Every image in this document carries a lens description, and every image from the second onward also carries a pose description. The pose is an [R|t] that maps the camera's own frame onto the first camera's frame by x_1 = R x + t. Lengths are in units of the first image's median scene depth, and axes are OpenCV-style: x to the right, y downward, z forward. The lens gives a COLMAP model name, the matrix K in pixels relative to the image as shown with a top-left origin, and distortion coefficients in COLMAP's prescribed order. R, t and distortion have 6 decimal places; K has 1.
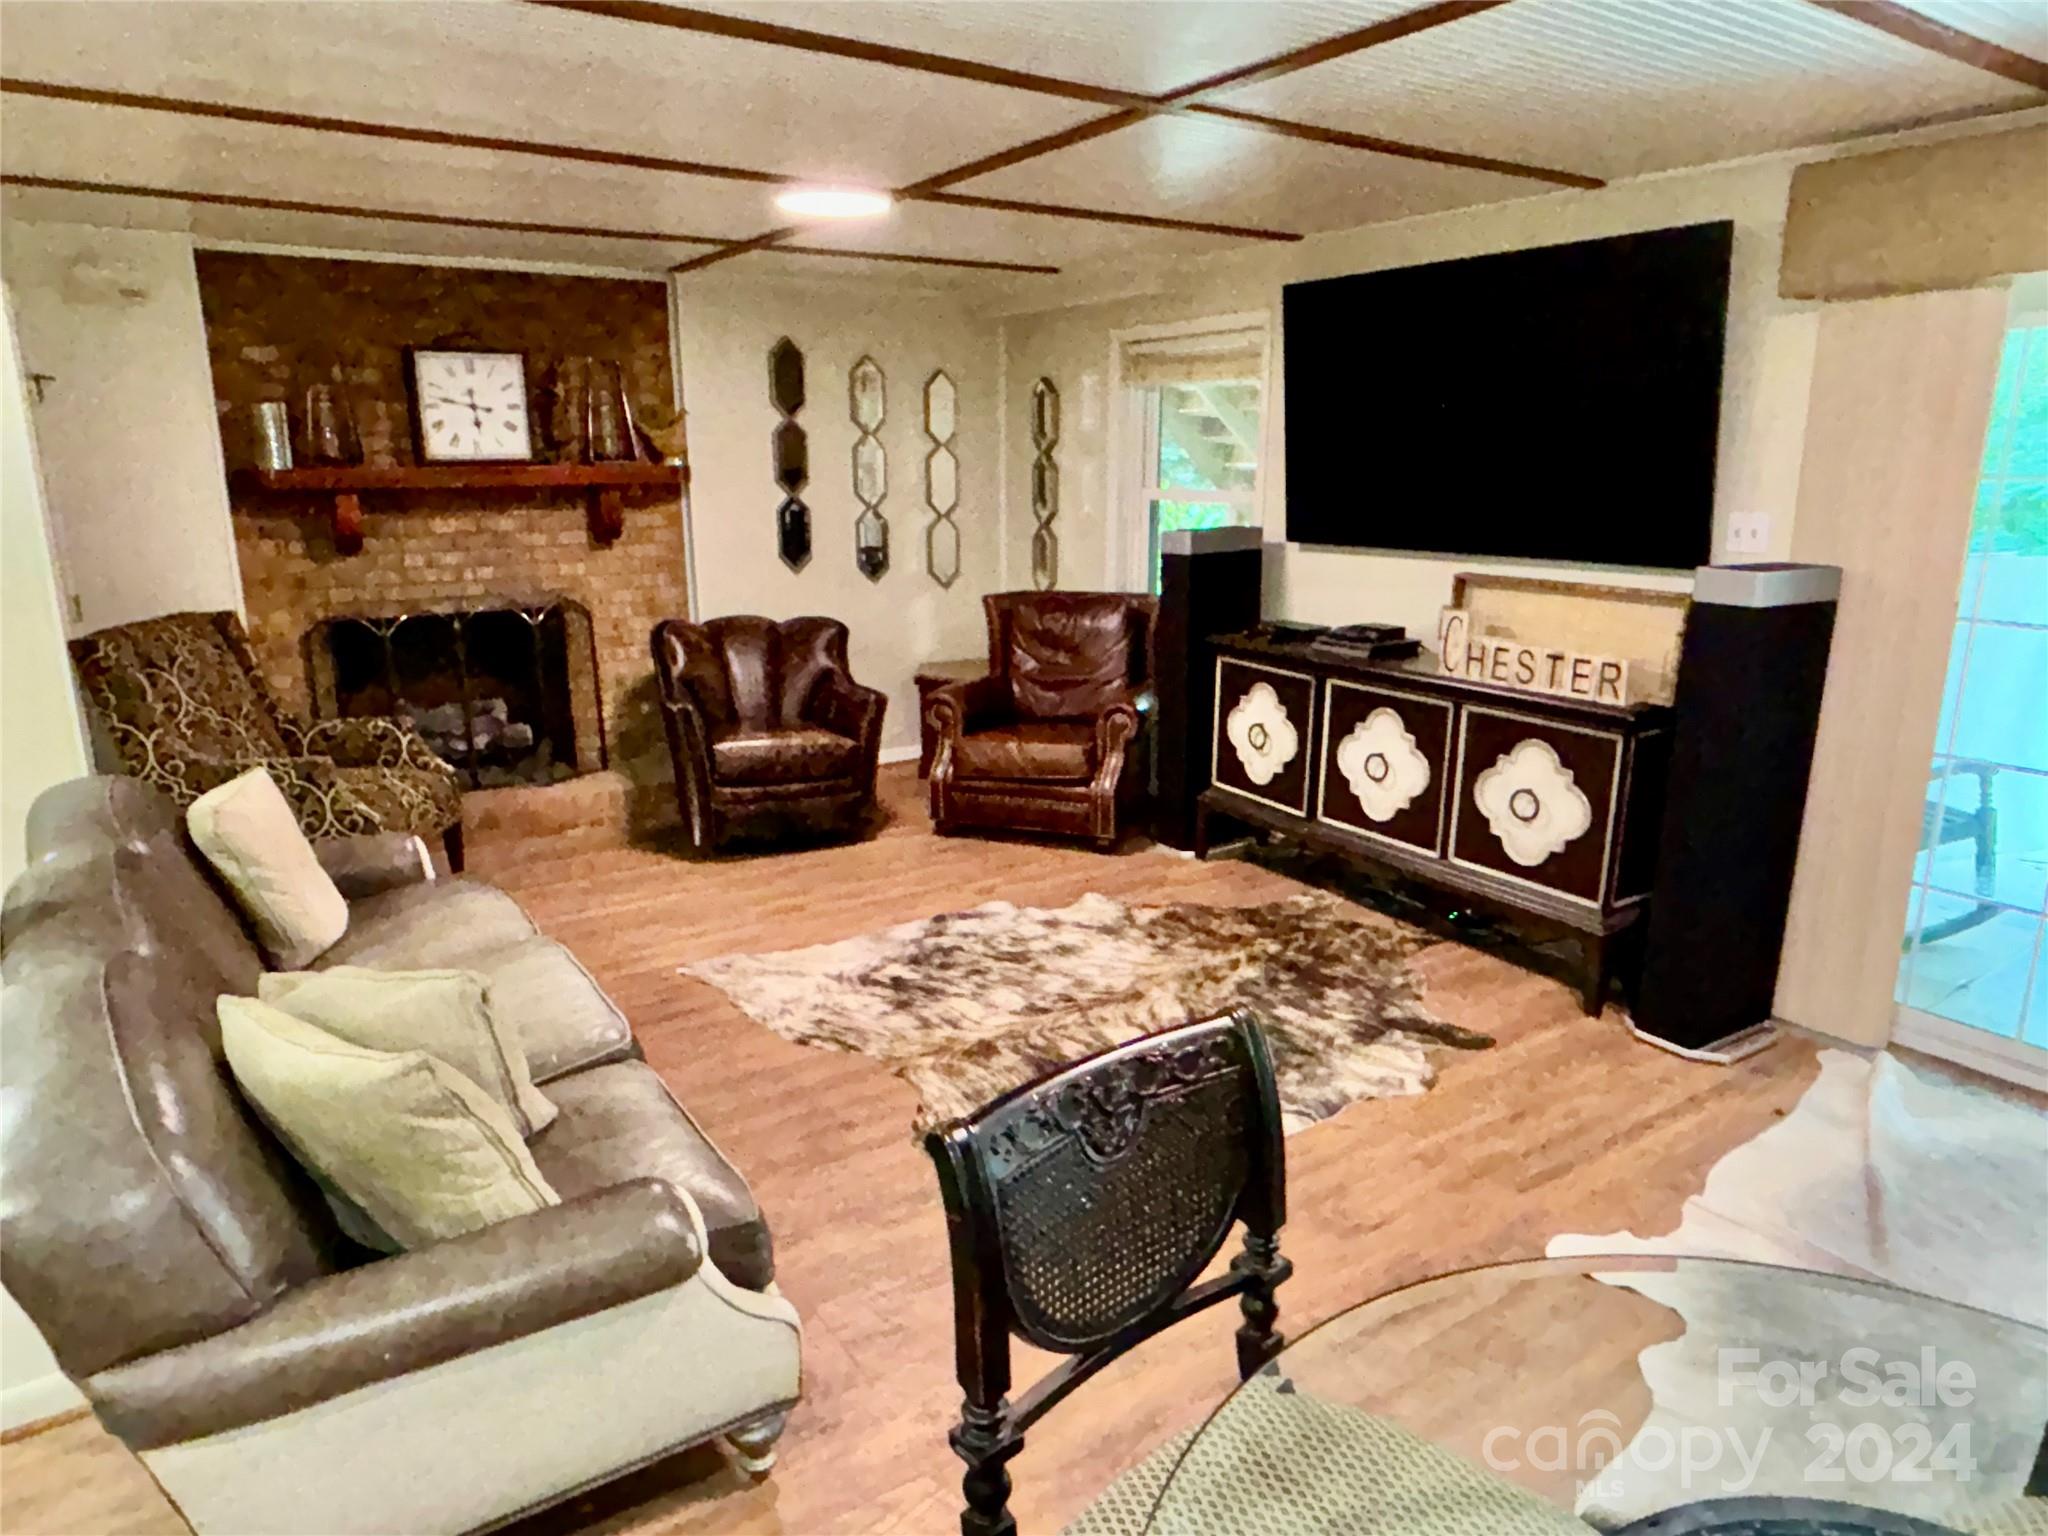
lens RADIAL K [[1263.3, 0, 1024.0], [0, 1263.3, 768.0], [0, 0, 1]] dist [0.001582, 0.000228]
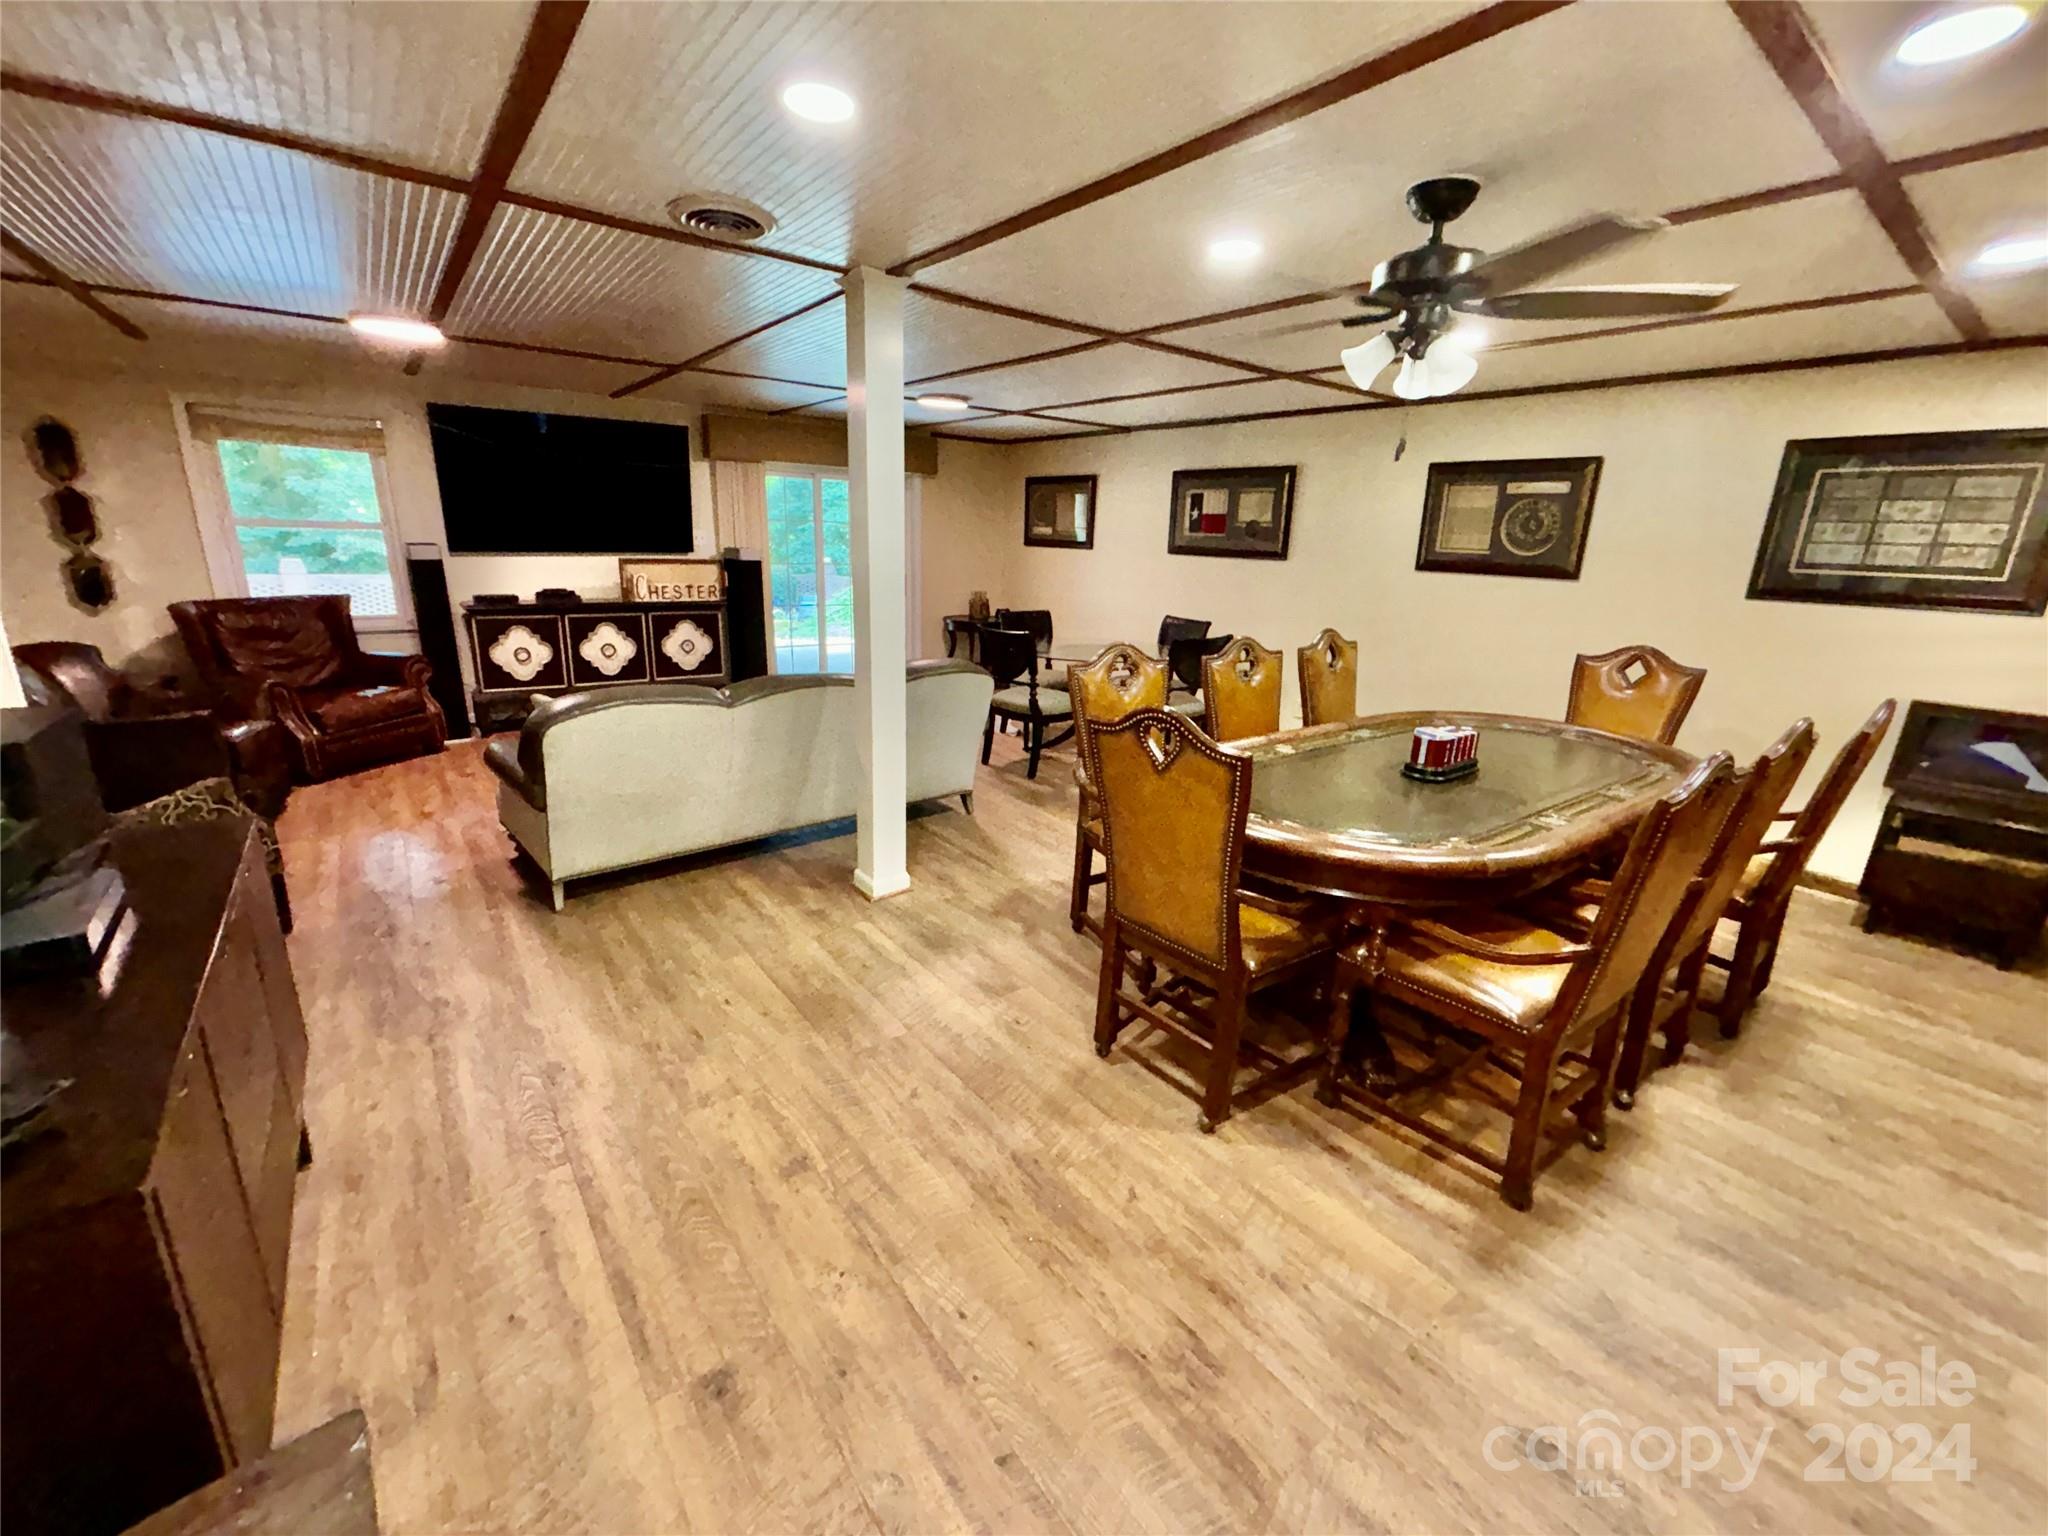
lens RADIAL K [[828.7, 0, 1024.0], [0, 828.7, 768.0], [0, 0, 1]] dist [0.000033, -0.000023]
pose [[-0.069654, -0.278381, 0.957942, -1.327044], [0.206455, 0.935461, 0.286859, -0.080817], [-0.975974, 0.217753, -0.007685, 0.390372]]
